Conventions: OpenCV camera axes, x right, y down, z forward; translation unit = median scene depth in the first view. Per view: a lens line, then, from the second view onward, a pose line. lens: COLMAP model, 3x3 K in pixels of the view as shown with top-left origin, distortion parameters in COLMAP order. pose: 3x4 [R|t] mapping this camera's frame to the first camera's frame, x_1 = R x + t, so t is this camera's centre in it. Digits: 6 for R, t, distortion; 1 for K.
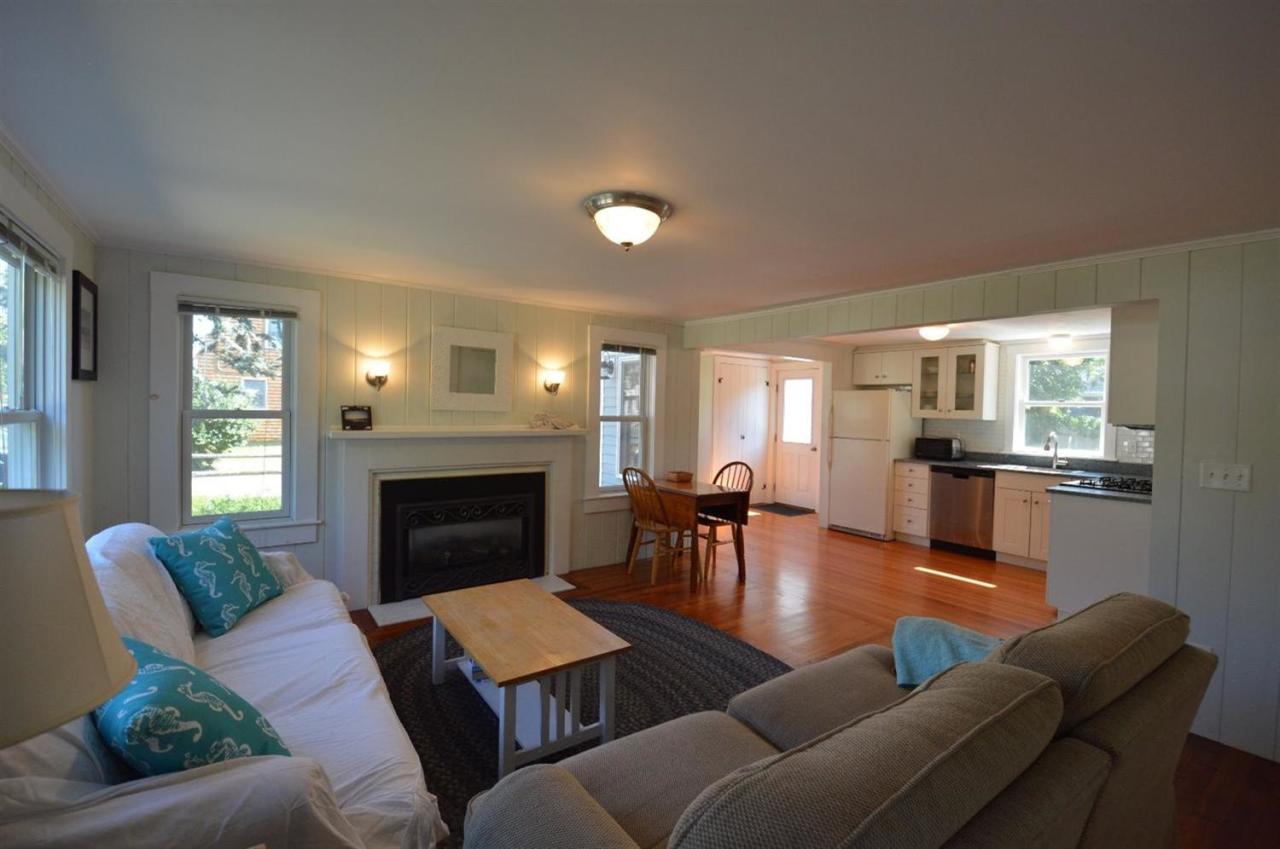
lens RADIAL K [[563.7, 0, 657.1], [0, 563.7, 420.7], [0, 0, 1]] dist [0.018651, -0.024093]
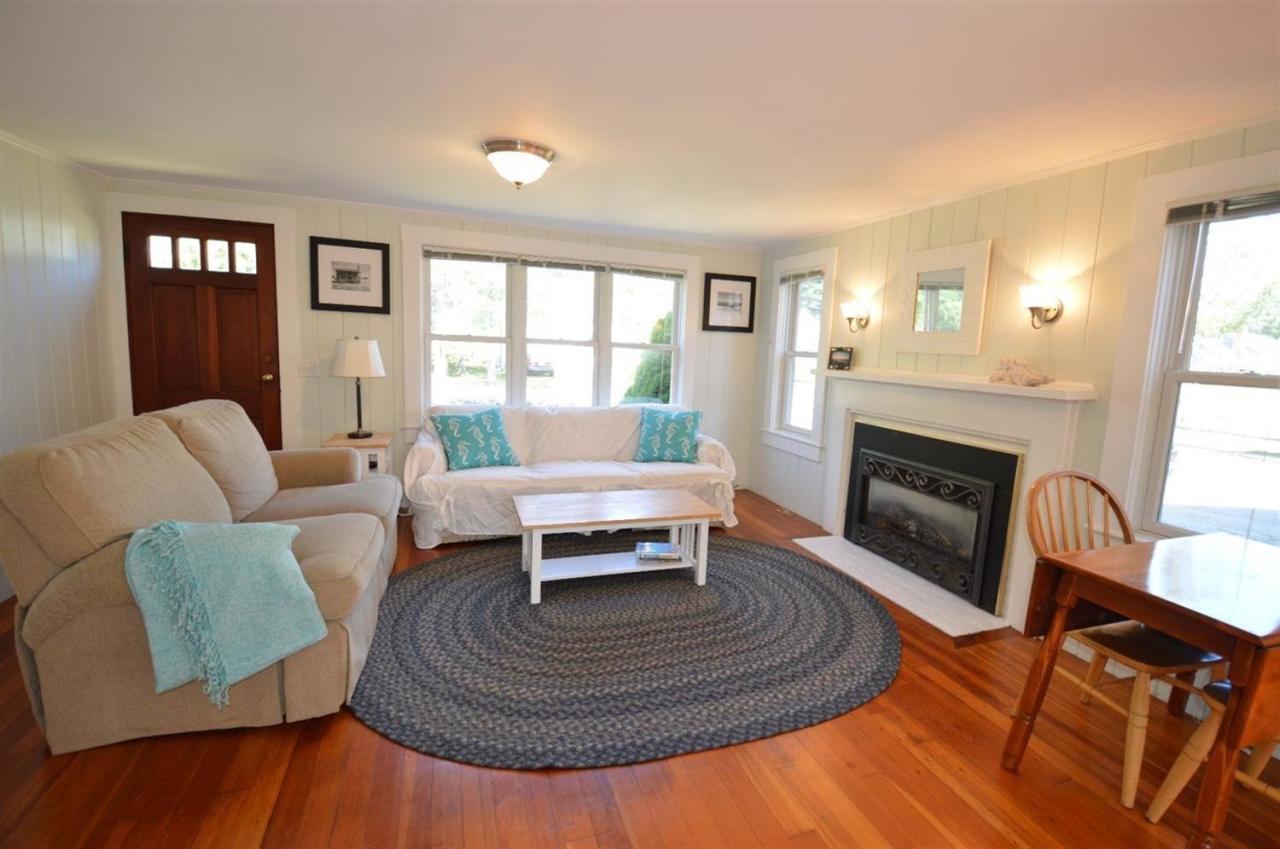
lens RADIAL K [[563.7, 0, 657.1], [0, 563.7, 420.7], [0, 0, 1]] dist [0.018651, -0.024093]
pose [[-0.287368, 0.090897, -0.953497, 0.505407], [-0.071691, 0.990653, 0.116046, 0.010646], [0.955133, 0.101705, -0.278166, 0.806842]]
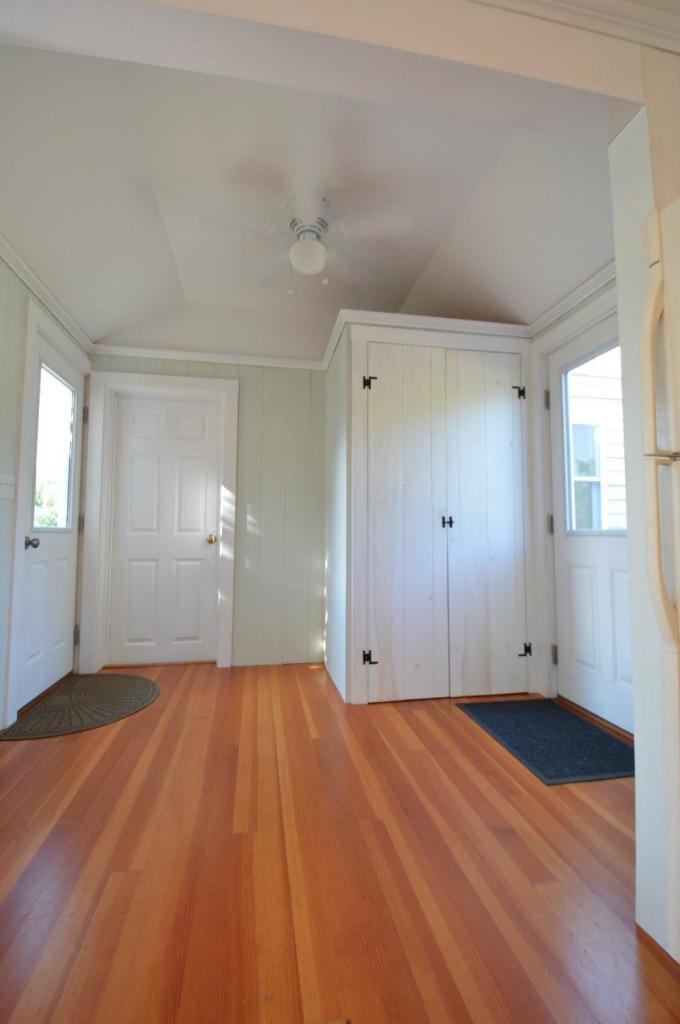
lens RADIAL K [[451.0, 0, 338.6], [0, 451.0, 502.4], [0, 0, 1]] dist [0.018651, -0.024093]
pose [[0.895814, -0.050989, -0.441493, 0.412076], [0.008247, 0.995133, -0.098197, 0.084916], [0.444352, 0.084326, 0.891875, 1.240835]]
